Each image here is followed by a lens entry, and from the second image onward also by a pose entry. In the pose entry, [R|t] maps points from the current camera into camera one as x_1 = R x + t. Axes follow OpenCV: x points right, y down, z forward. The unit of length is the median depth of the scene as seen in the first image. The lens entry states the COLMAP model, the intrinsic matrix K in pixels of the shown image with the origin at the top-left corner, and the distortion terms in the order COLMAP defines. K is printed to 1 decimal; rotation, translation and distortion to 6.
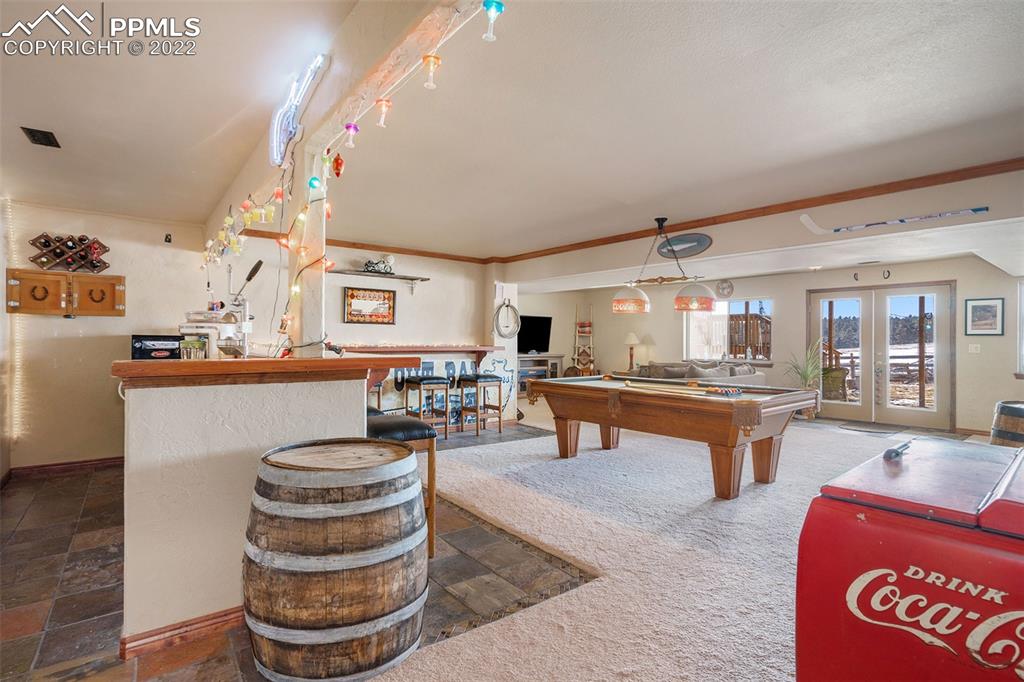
lens RADIAL K [[509.7, 0, 510.3], [0, 509.7, 344.9], [0, 0, 1]] dist [-0.027142, 0.001947]
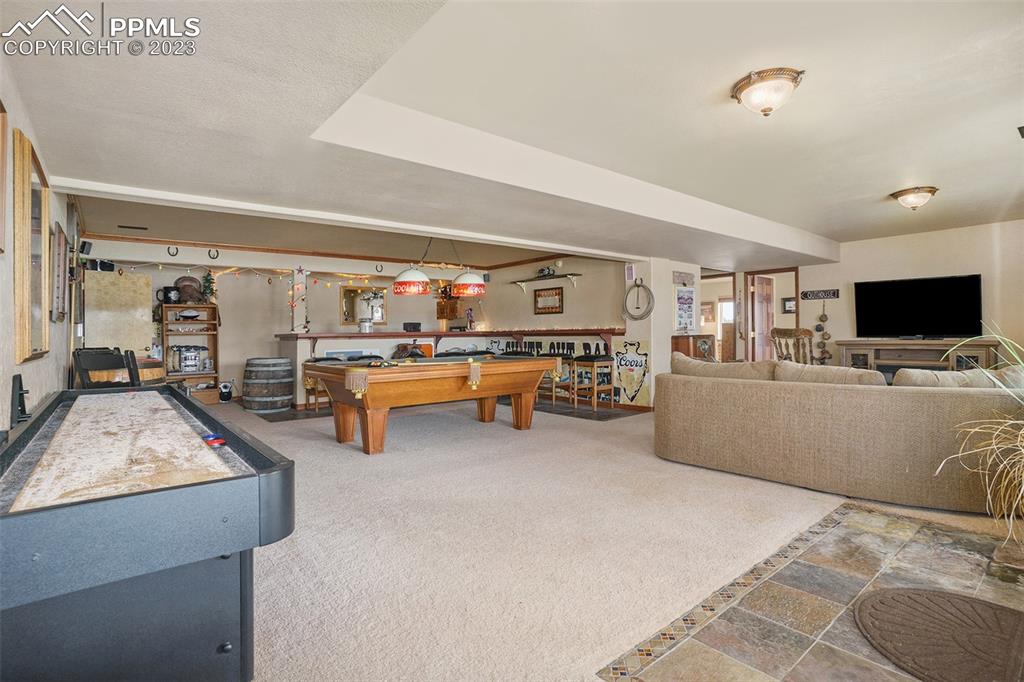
lens RADIAL K [[513.6, 0, 516.9], [0, 513.6, 334.1], [0, 0, 1]] dist [-0.056066, -0.000288]
pose [[0.030409, -0.006288, -0.999518, 1.033698], [0.007606, 0.999953, -0.006059, 0.019123], [0.999509, -0.007418, 0.030455, 0.818791]]
